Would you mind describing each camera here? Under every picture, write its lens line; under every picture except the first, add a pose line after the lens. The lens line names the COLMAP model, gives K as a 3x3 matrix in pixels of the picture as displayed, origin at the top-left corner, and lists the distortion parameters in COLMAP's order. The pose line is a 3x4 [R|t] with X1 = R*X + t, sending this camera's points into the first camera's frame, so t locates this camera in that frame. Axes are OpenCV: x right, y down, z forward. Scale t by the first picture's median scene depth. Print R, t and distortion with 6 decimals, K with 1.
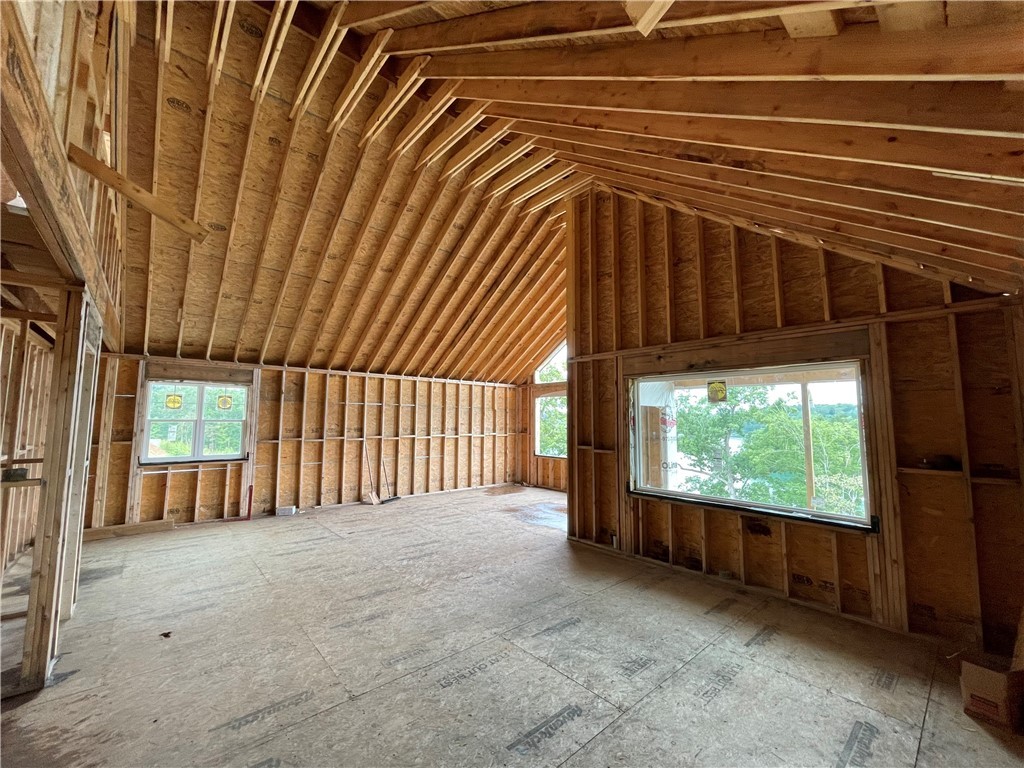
lens RADIAL K [[406.6, 0, 510.9], [0, 406.6, 384.0], [0, 0, 1]] dist [-0.006365, -0.000073]
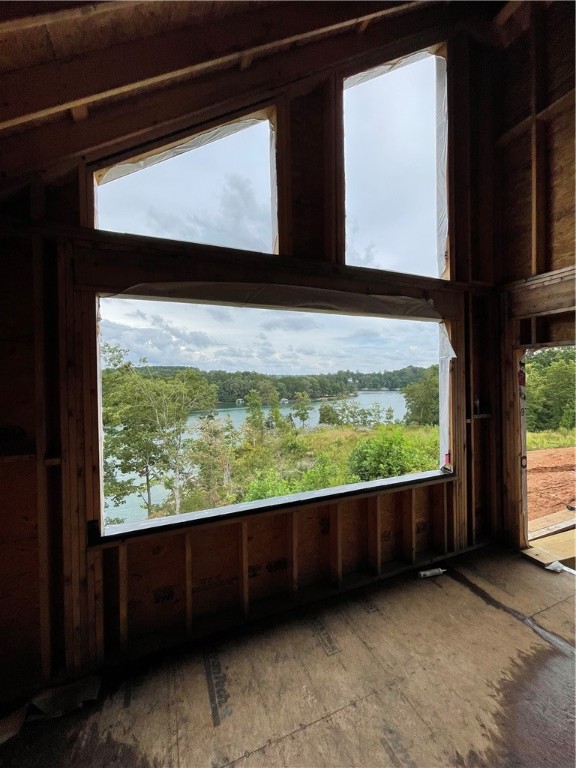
lens RADIAL K [[305.0, 0, 287.6], [0, 305.0, 380.3], [0, 0, 1]] dist [-0.006365, -0.000073]
pose [[0.327030, -0.019998, 0.944802, -0.153264], [-0.065755, 0.996871, 0.043860, 0.144986], [-0.942723, -0.076470, 0.324692, 1.694871]]
